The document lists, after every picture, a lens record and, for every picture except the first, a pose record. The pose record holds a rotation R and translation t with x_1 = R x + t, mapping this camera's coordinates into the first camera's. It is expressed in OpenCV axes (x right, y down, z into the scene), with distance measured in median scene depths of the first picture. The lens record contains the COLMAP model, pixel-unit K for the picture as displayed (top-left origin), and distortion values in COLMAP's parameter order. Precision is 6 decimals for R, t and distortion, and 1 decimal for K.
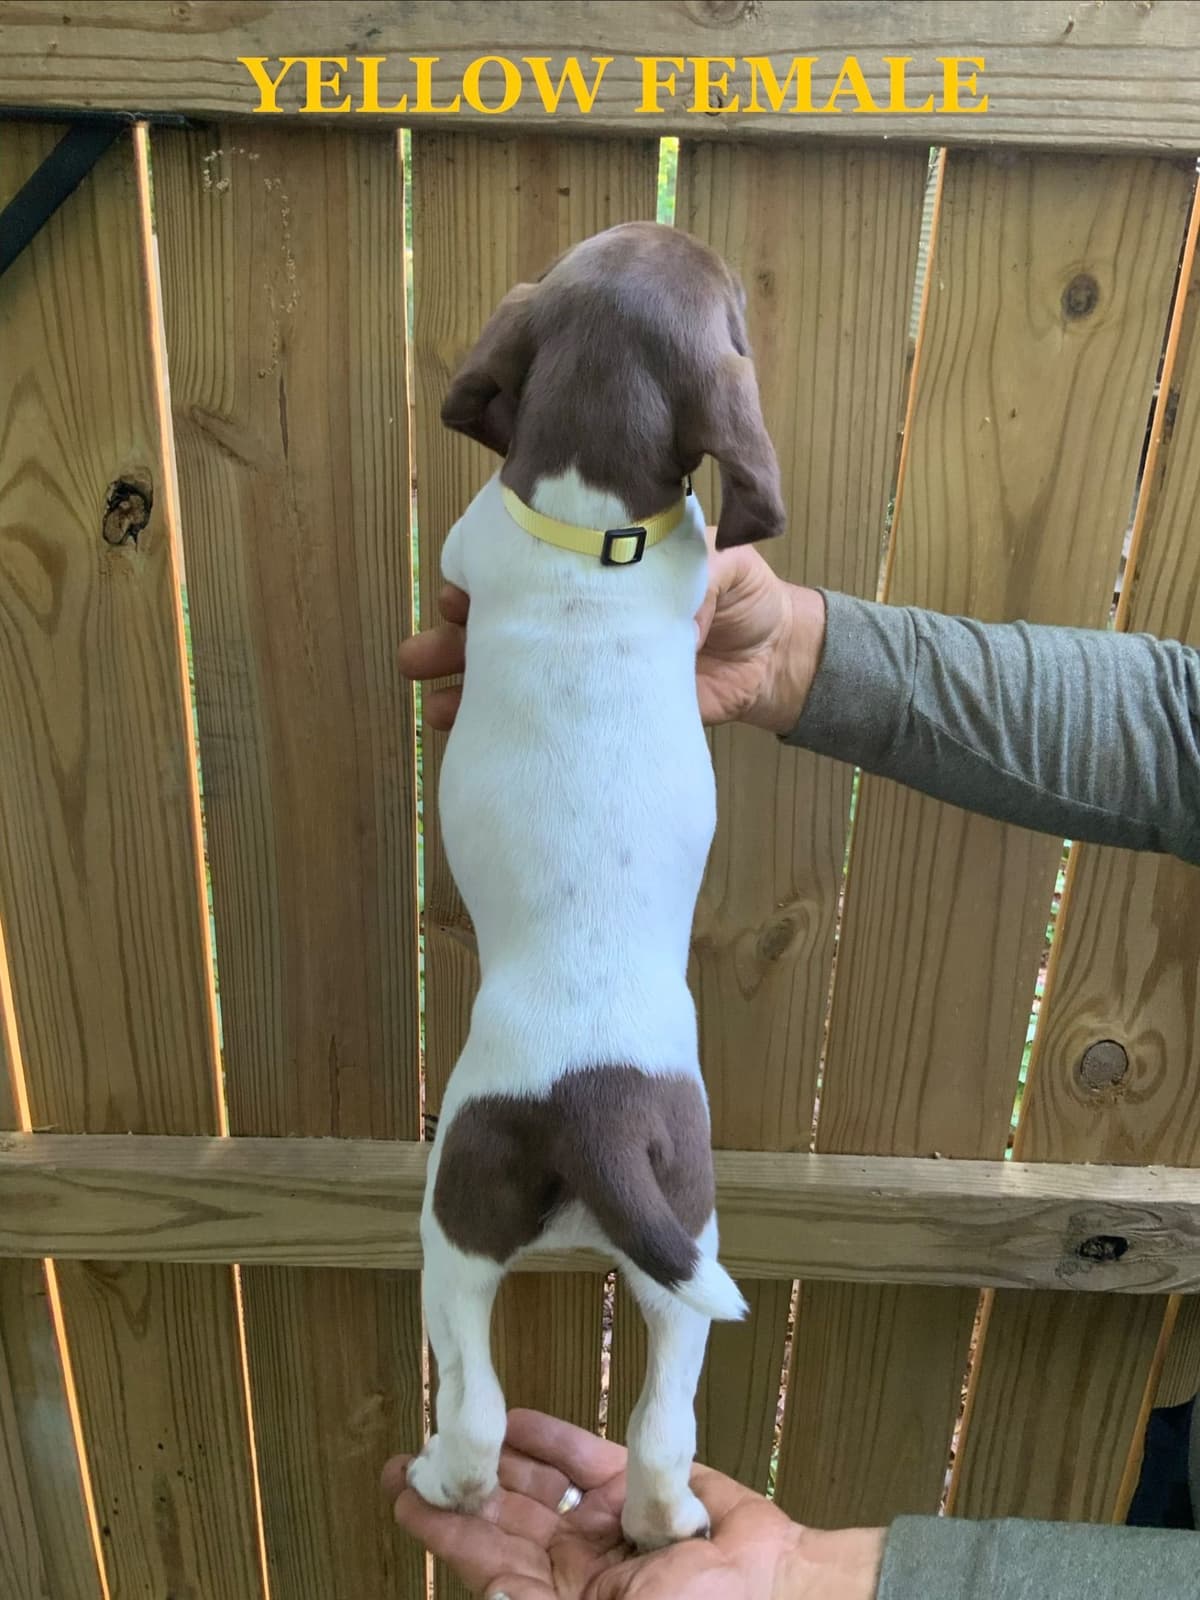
lens RADIAL K [[1345.6, 0, 595.7], [0, 1345.6, 793.4], [0, 0, 1]] dist [0.036989, -0.091072]
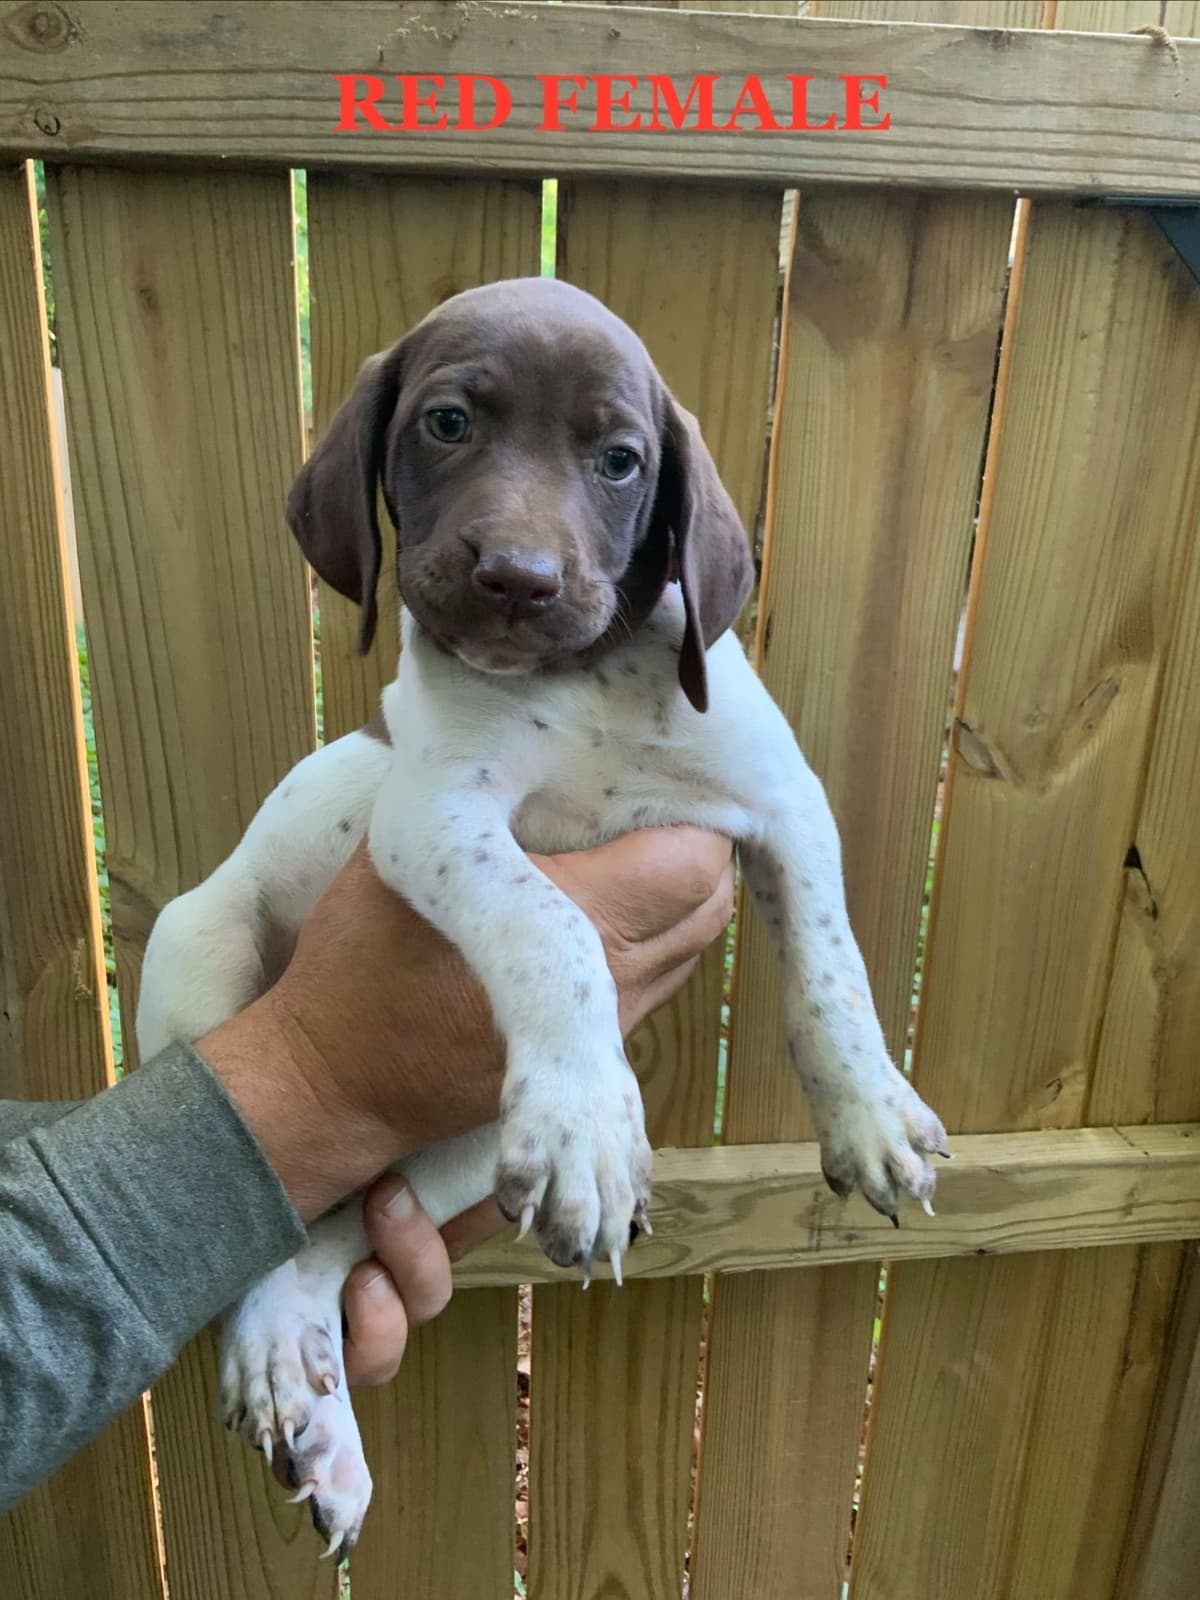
lens RADIAL K [[1345.6, 0, 600.6], [0, 1345.6, 779.5], [0, 0, 1]] dist [0.036989, -0.091072]
pose [[0.989056, -0.048224, 0.139439, 0.251169], [0.057692, 0.996237, -0.064672, 0.062523], [-0.135795, 0.072009, 0.988117, -0.034339]]
